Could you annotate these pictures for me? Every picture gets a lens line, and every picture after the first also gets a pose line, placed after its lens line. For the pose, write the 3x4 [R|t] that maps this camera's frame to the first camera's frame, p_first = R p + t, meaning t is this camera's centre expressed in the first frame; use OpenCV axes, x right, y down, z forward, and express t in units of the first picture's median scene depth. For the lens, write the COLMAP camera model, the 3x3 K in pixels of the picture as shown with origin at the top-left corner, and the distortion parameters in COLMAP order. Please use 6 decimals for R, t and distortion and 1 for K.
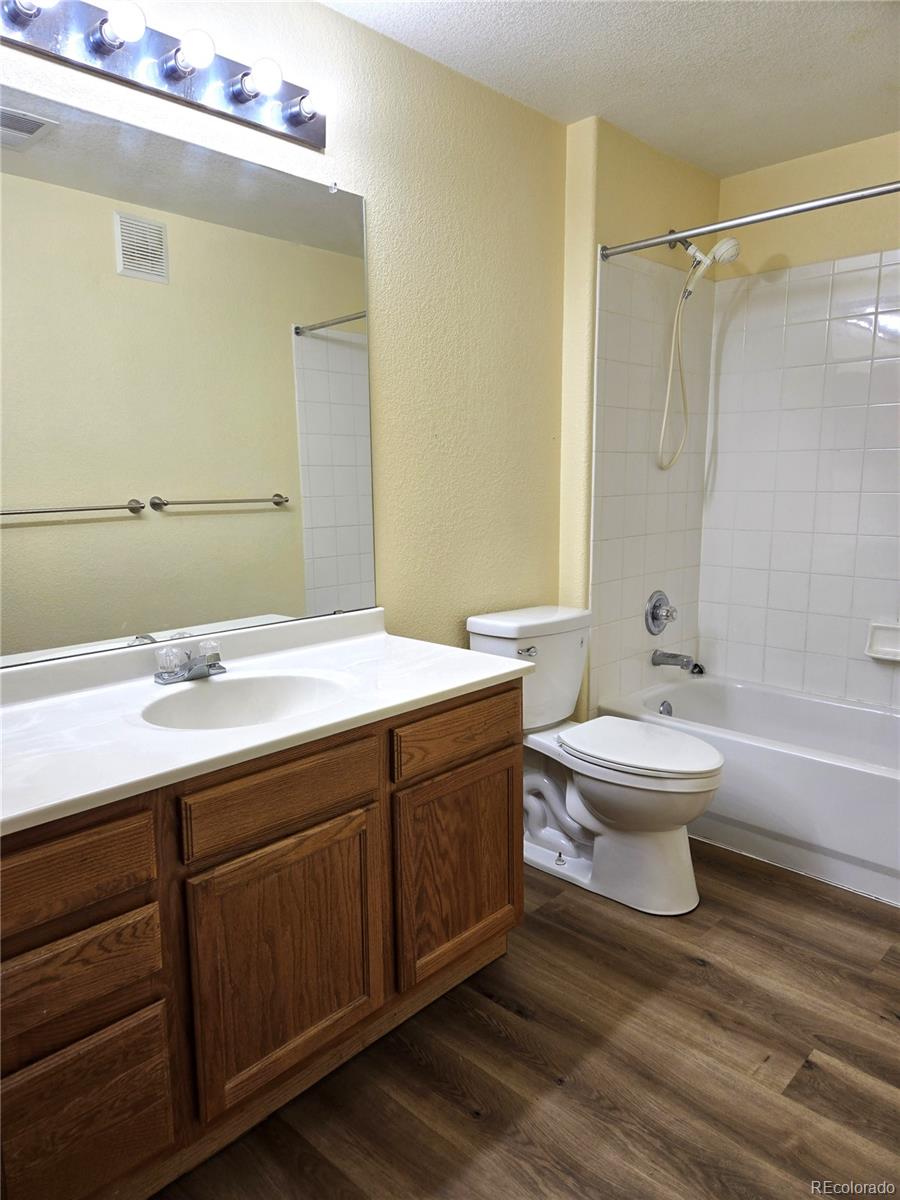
lens RADIAL K [[820.9, 0, 450.0], [0, 820.9, 600.0], [0, 0, 1]] dist [0.202699, -0.000015]
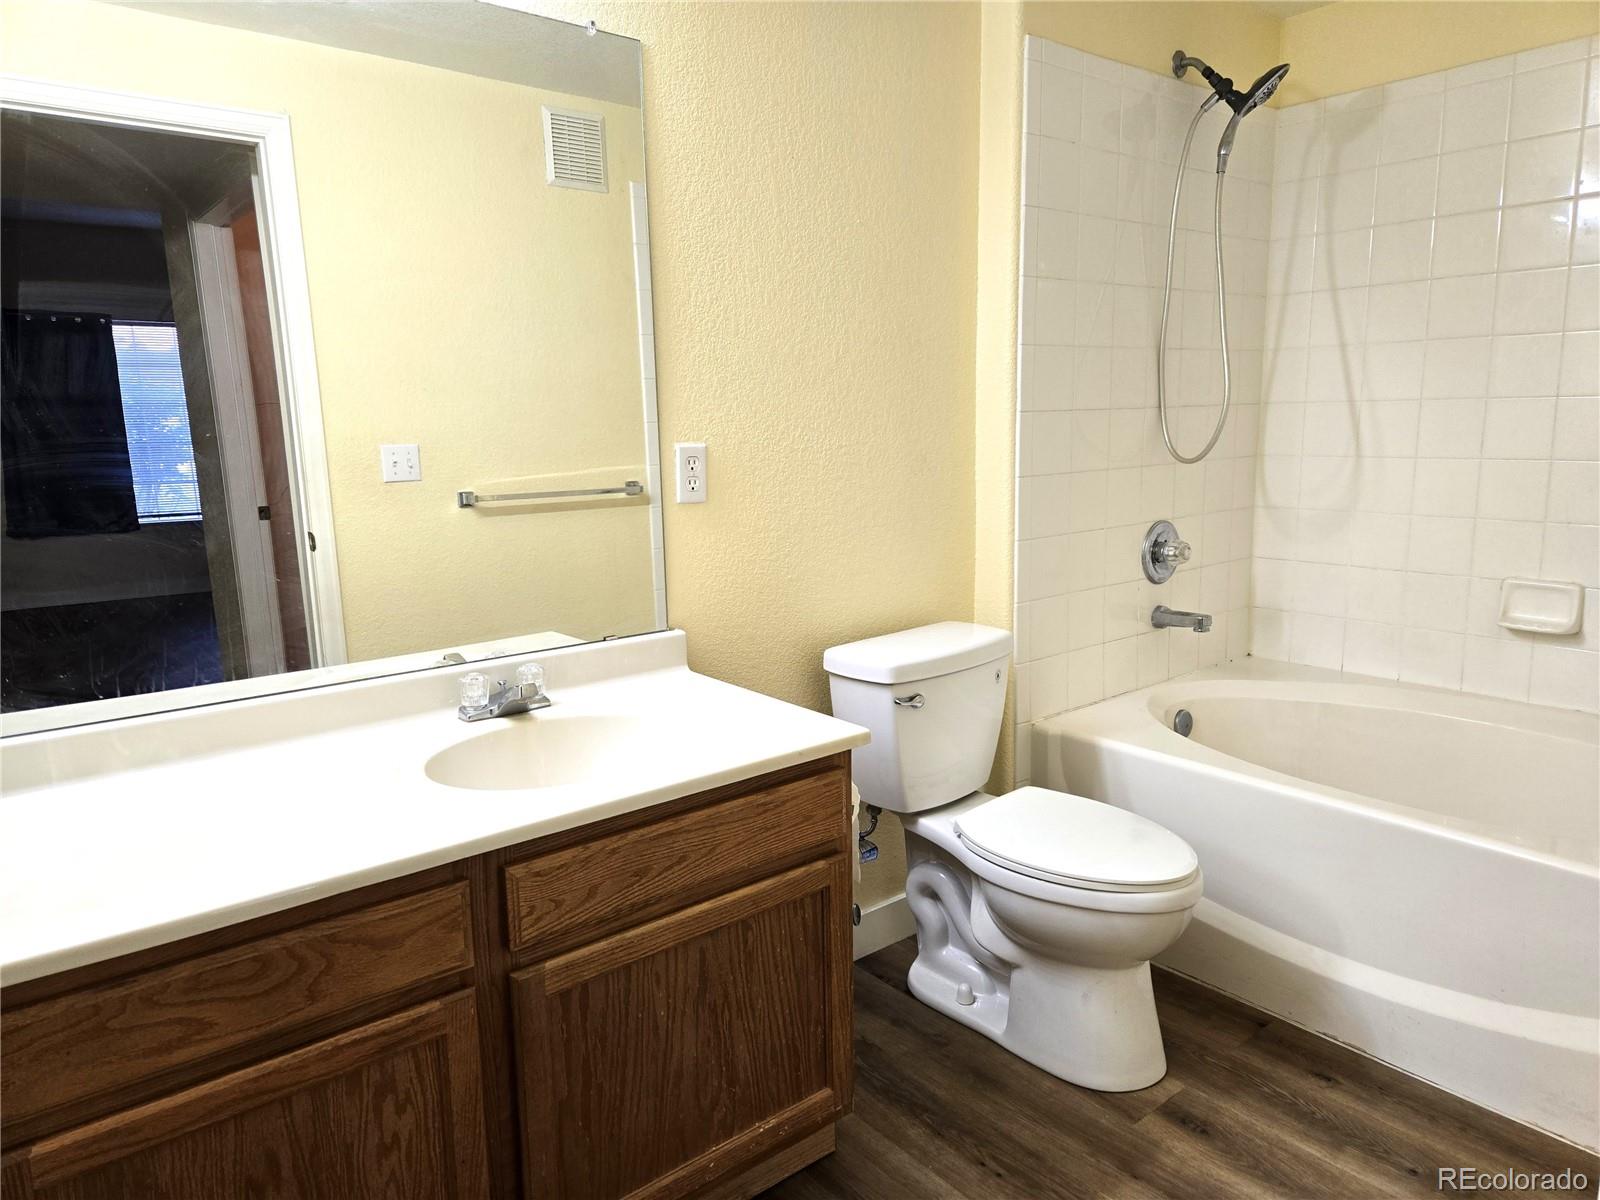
lens RADIAL K [[1070.0, 0, 806.9], [0, 1070.0, 611.8], [0, 0, 1]] dist [0.070469, -0.055868]
pose [[0.992763, -0.000427, -0.120088, 0.107900], [0.002364, 0.999869, 0.015984, -0.017445], [0.120065, -0.016152, 0.992635, 0.114027]]
